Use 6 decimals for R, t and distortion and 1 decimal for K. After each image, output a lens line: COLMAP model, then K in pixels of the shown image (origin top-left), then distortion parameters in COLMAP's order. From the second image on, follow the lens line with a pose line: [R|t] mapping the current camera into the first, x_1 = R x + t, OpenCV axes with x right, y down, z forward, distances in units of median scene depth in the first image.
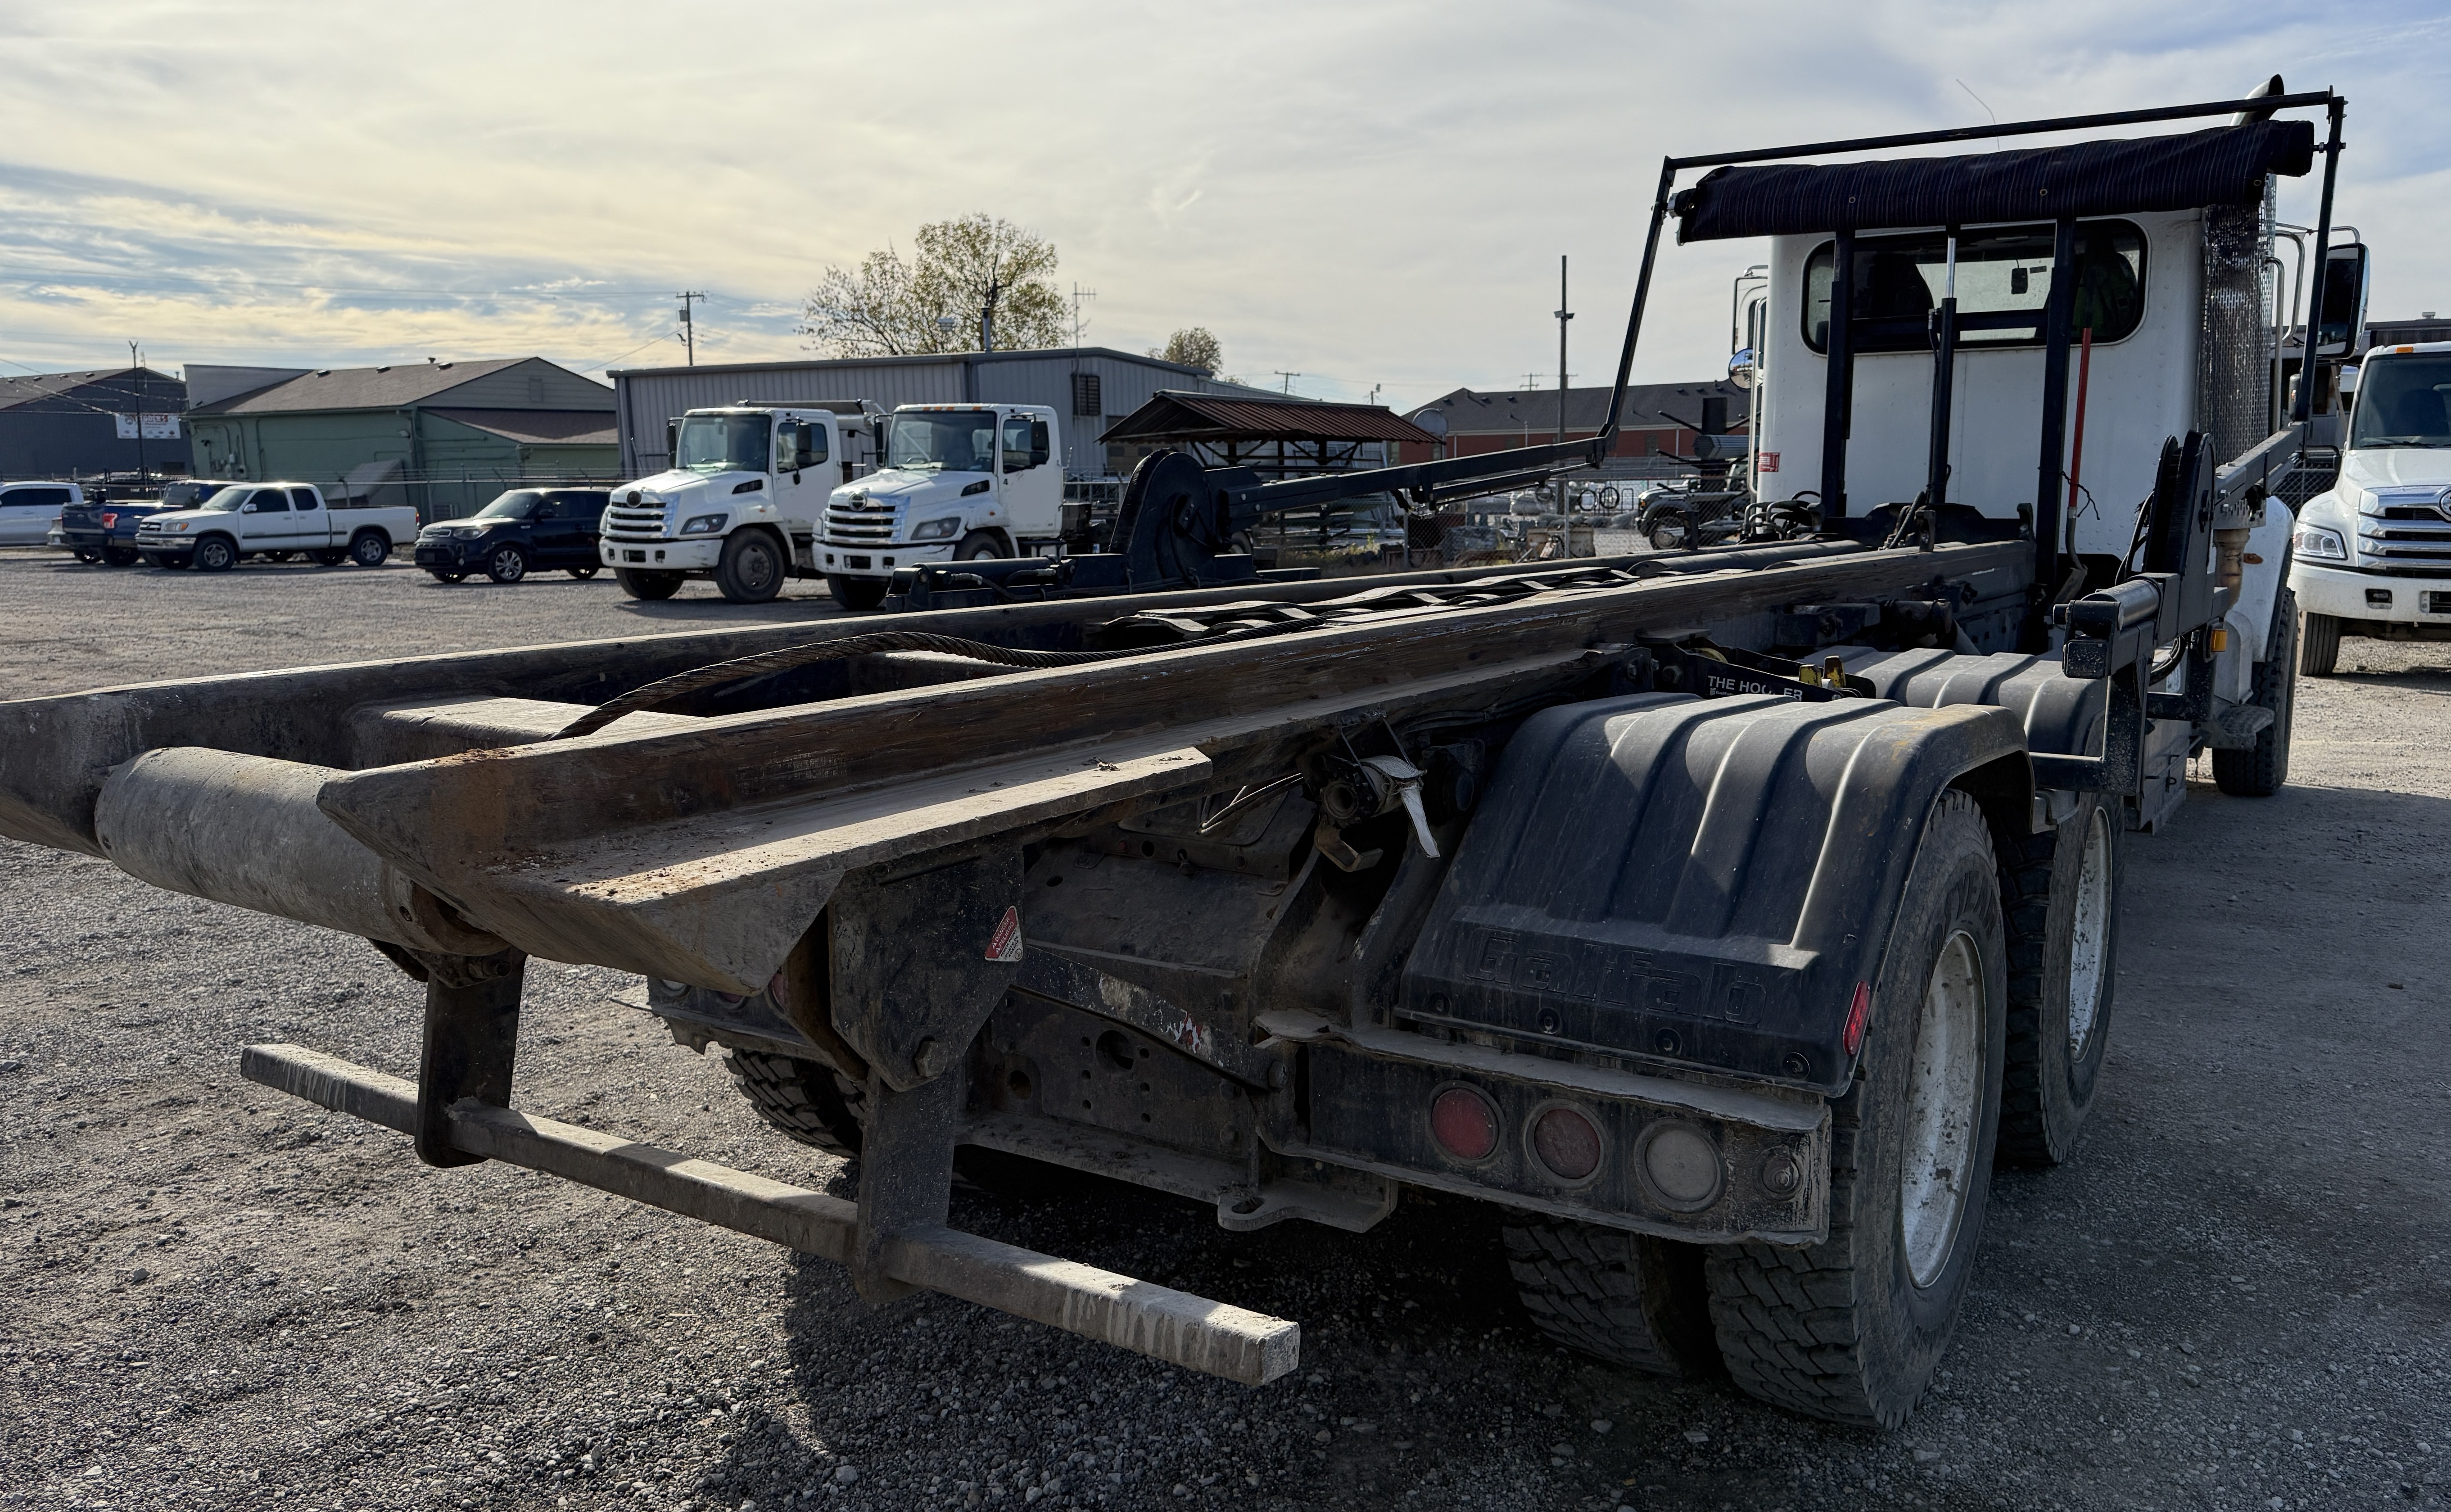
lens RADIAL K [[2013.2, 0, 1225.5], [0, 2013.2, 756.0], [0, 0, 1]] dist [0.095112, -0.155777]
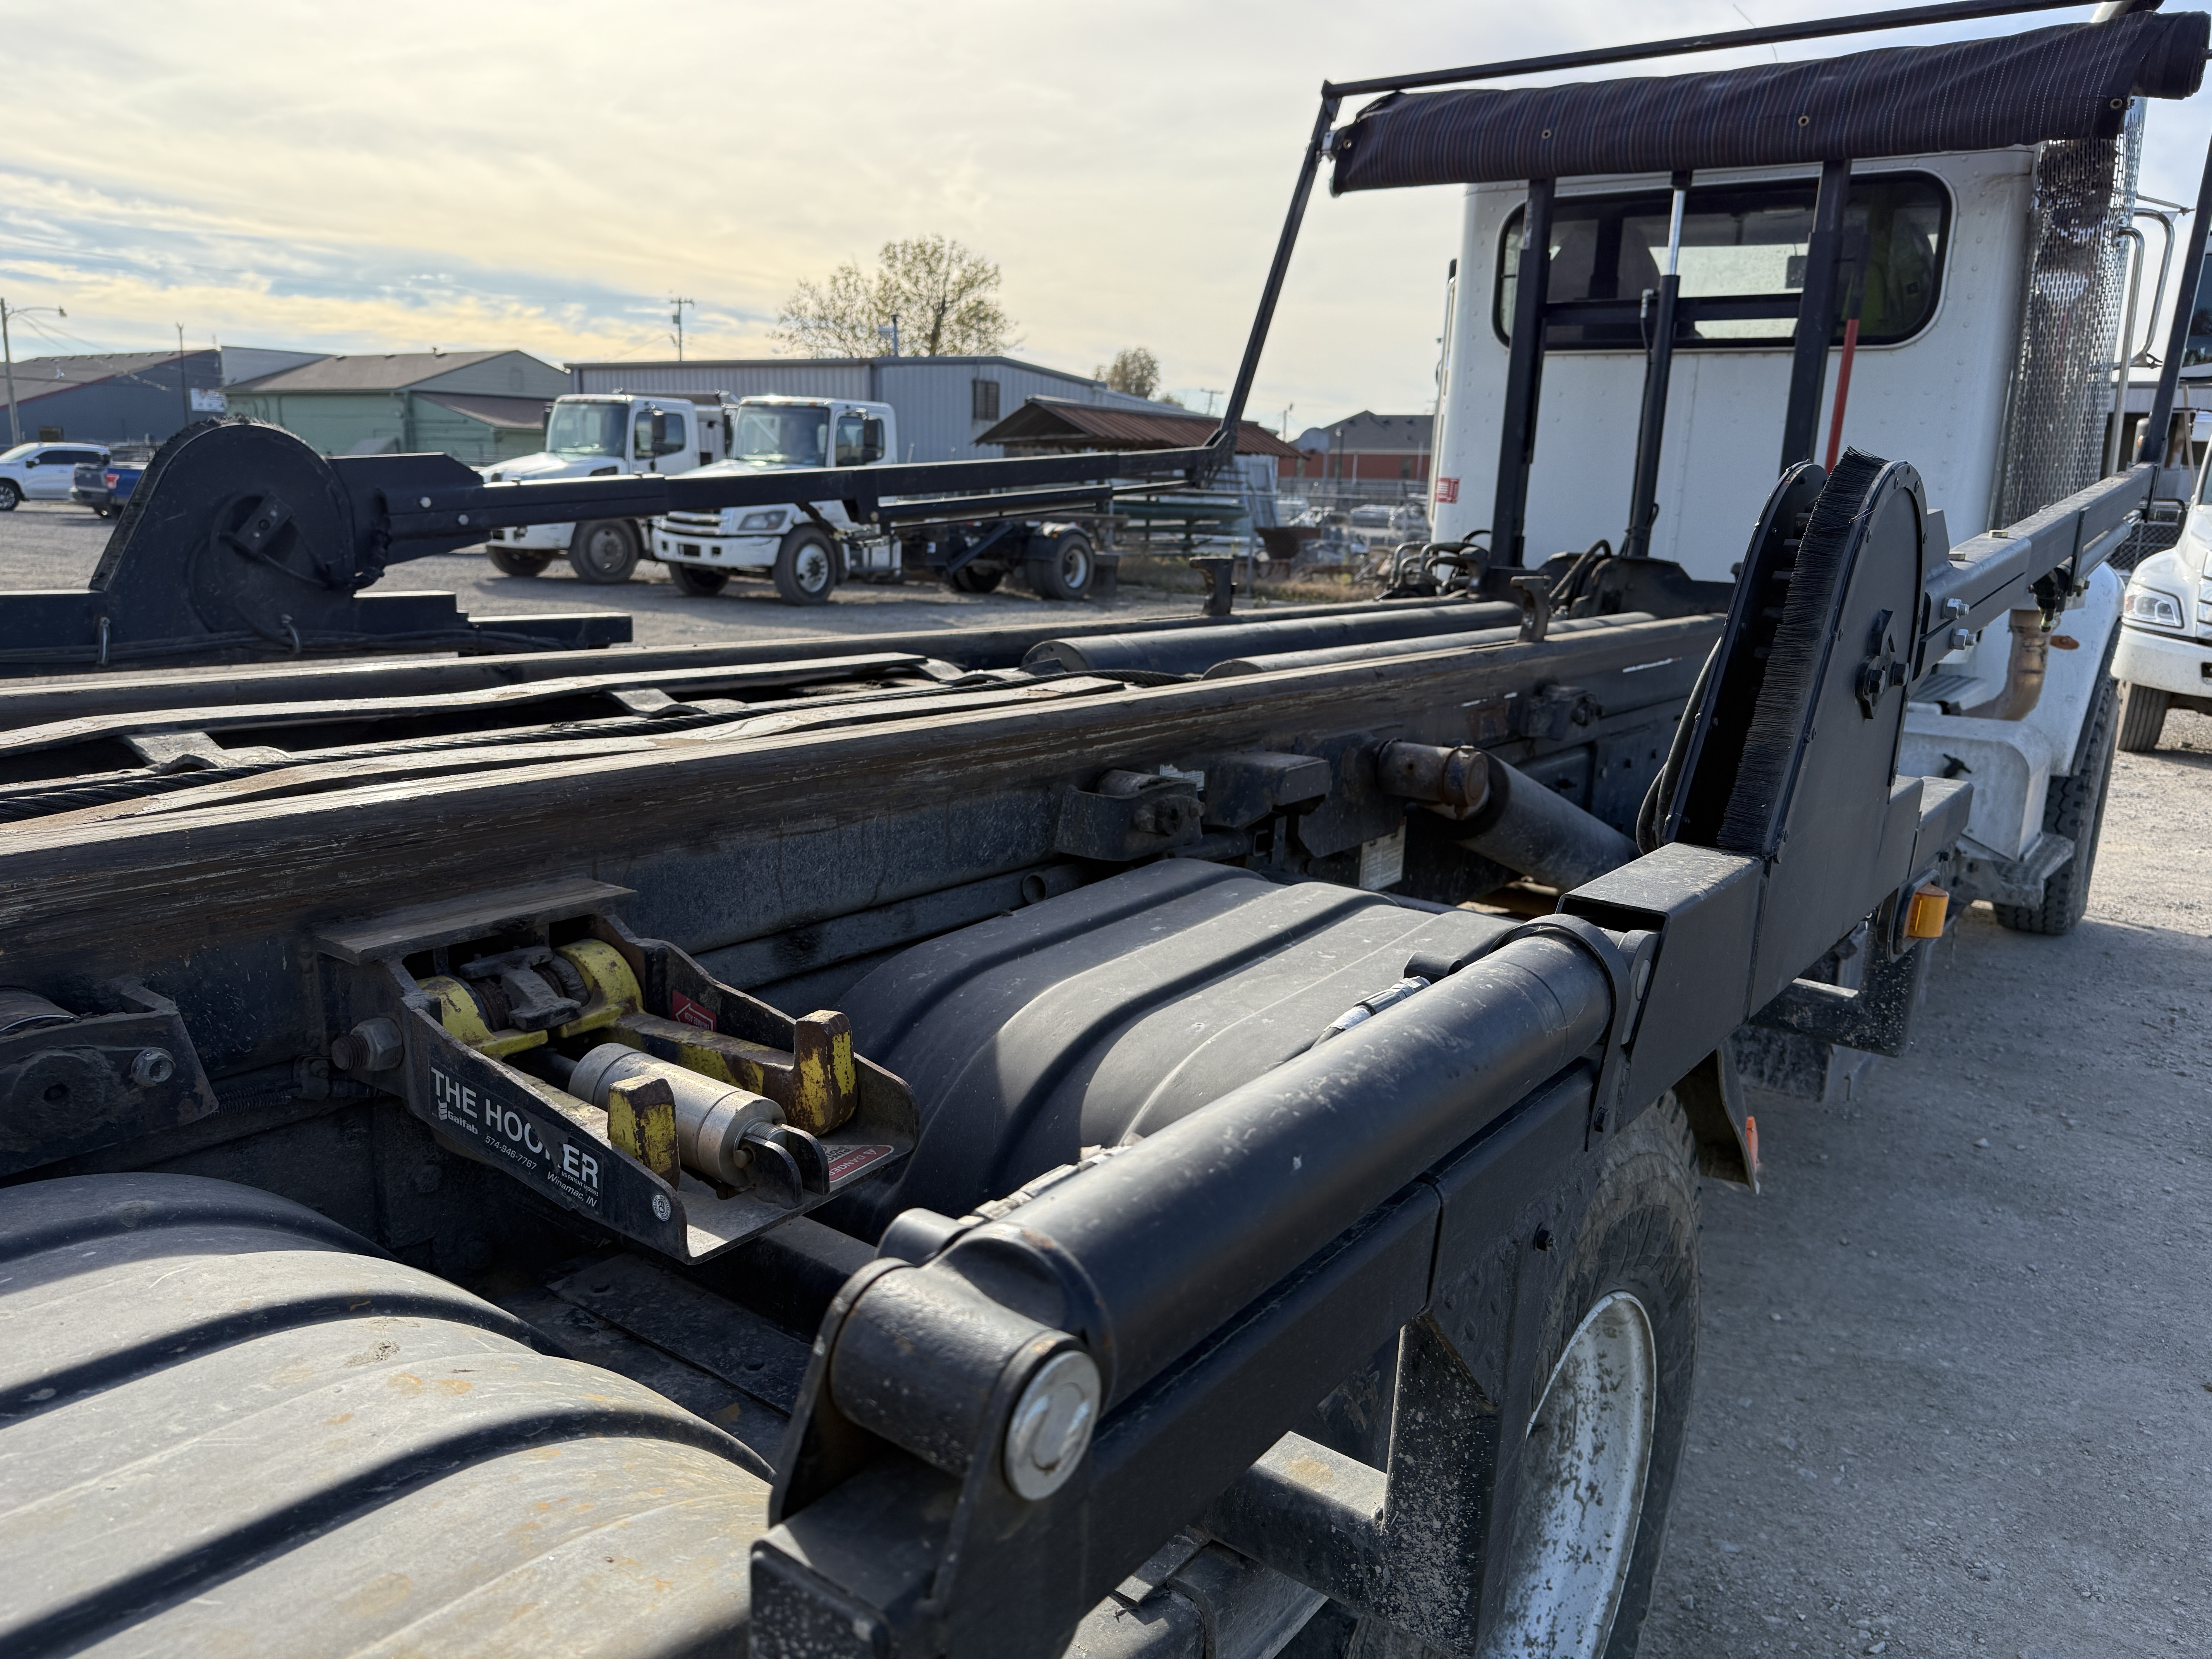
lens RADIAL K [[1600.4, 0, 1117.5], [0, 1600.4, 827.5], [0, 0, 1]] dist [0.034542, -0.044997]
pose [[0.996178, 0.056543, -0.066569, 0.096296], [-0.051375, 0.995711, 0.076942, -0.028407], [0.070634, -0.073228, 0.994811, 0.183959]]
